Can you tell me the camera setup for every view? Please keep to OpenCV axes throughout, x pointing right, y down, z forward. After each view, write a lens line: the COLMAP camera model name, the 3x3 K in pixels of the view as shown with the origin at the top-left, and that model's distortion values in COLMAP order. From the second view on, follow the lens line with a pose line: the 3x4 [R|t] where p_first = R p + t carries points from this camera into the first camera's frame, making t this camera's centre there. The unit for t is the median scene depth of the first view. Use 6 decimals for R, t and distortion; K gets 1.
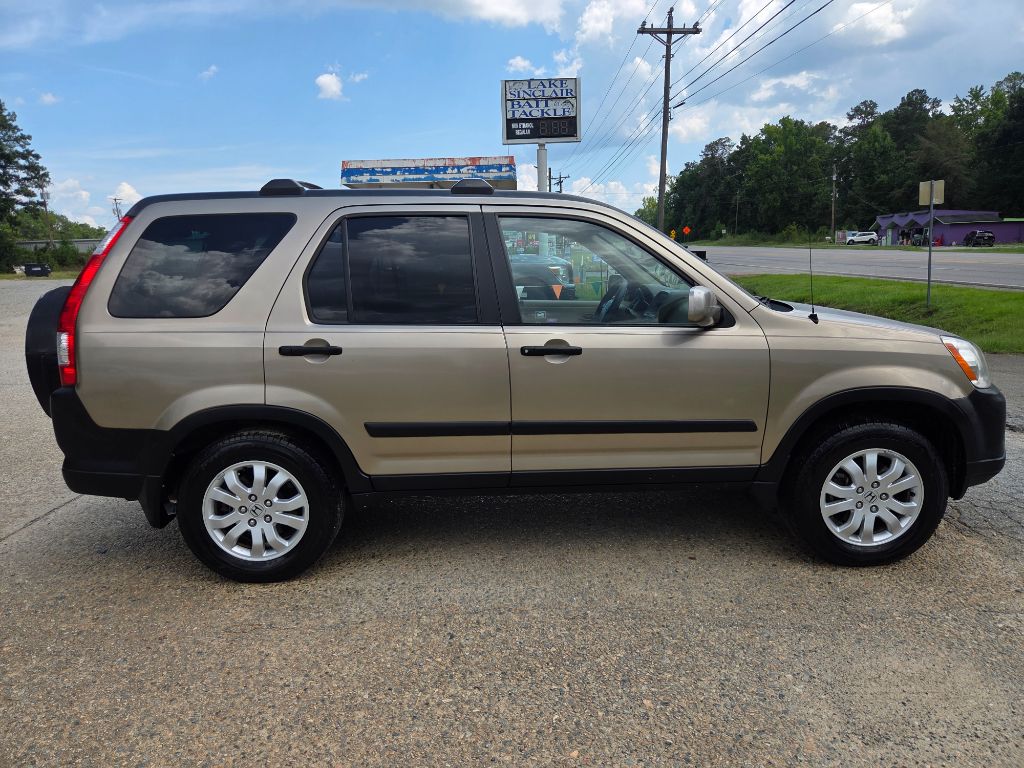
lens RADIAL K [[689.5, 0, 507.4], [0, 689.5, 377.4], [0, 0, 1]] dist [0.059380, -0.043432]
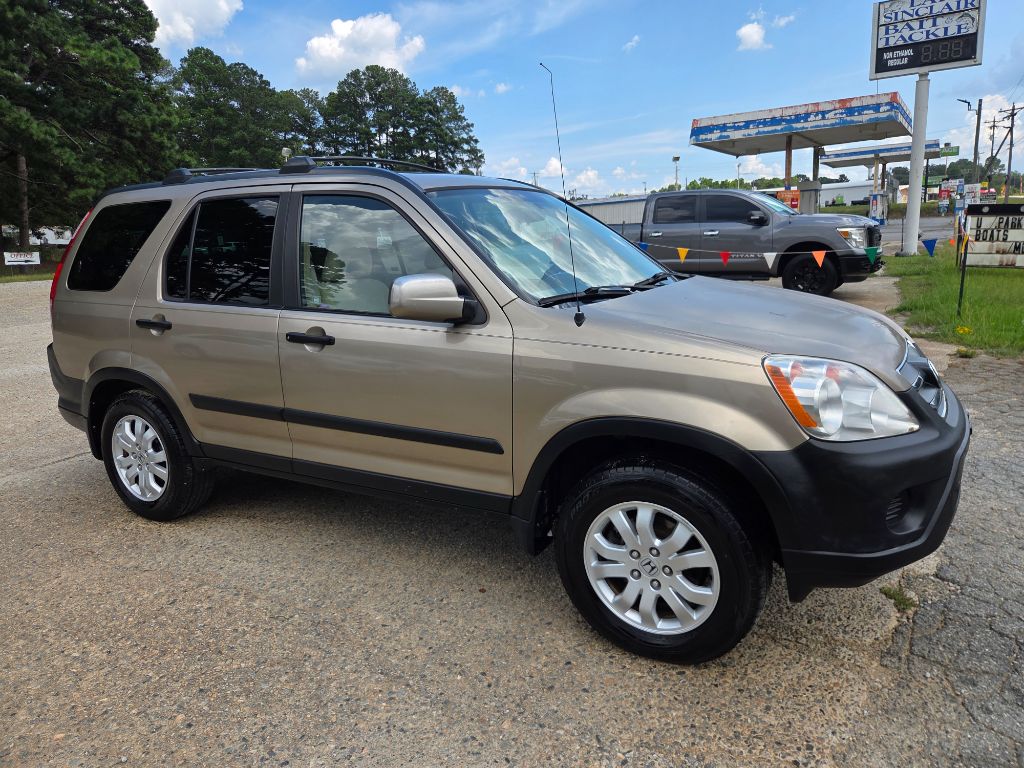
lens RADIAL K [[689.4, 0, 512.3], [0, 689.4, 374.1], [0, 0, 1]] dist [0.071149, -0.061063]
pose [[0.854386, 0.091756, -0.511474, 0.093332], [-0.067084, 0.995527, 0.066533, -0.008483], [0.515290, -0.022533, 0.856719, 0.038306]]
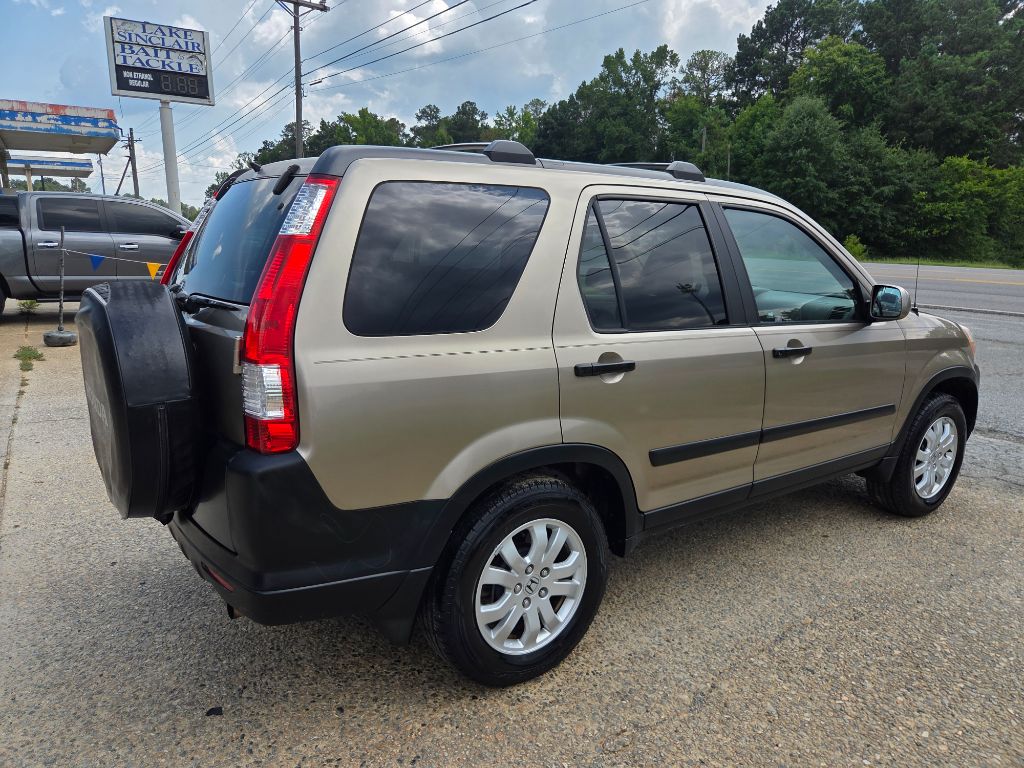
lens RADIAL K [[689.5, 0, 507.4], [0, 689.5, 377.4], [0, 0, 1]] dist [0.059380, -0.043432]
pose [[0.835578, -0.073105, 0.544486, -0.094411], [0.060355, 0.997323, 0.041283, -0.007897], [-0.546047, -0.001633, 0.837753, 0.047359]]
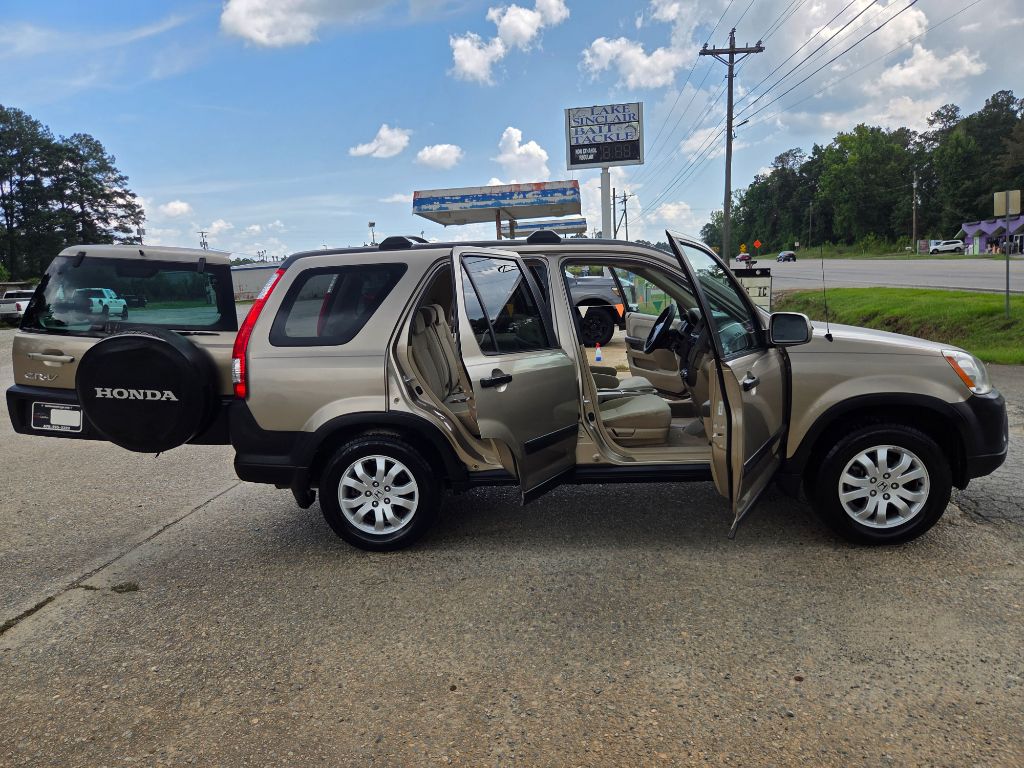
lens RADIAL K [[691.3, 0, 507.4], [0, 691.3, 381.5], [0, 0, 1]] dist [0.054820, -0.042048]
pose [[0.995394, -0.011360, -0.095191, -0.000051], [0.009232, 0.999698, -0.022761, 0.001793], [0.095420, 0.021777, 0.995199, -0.030950]]
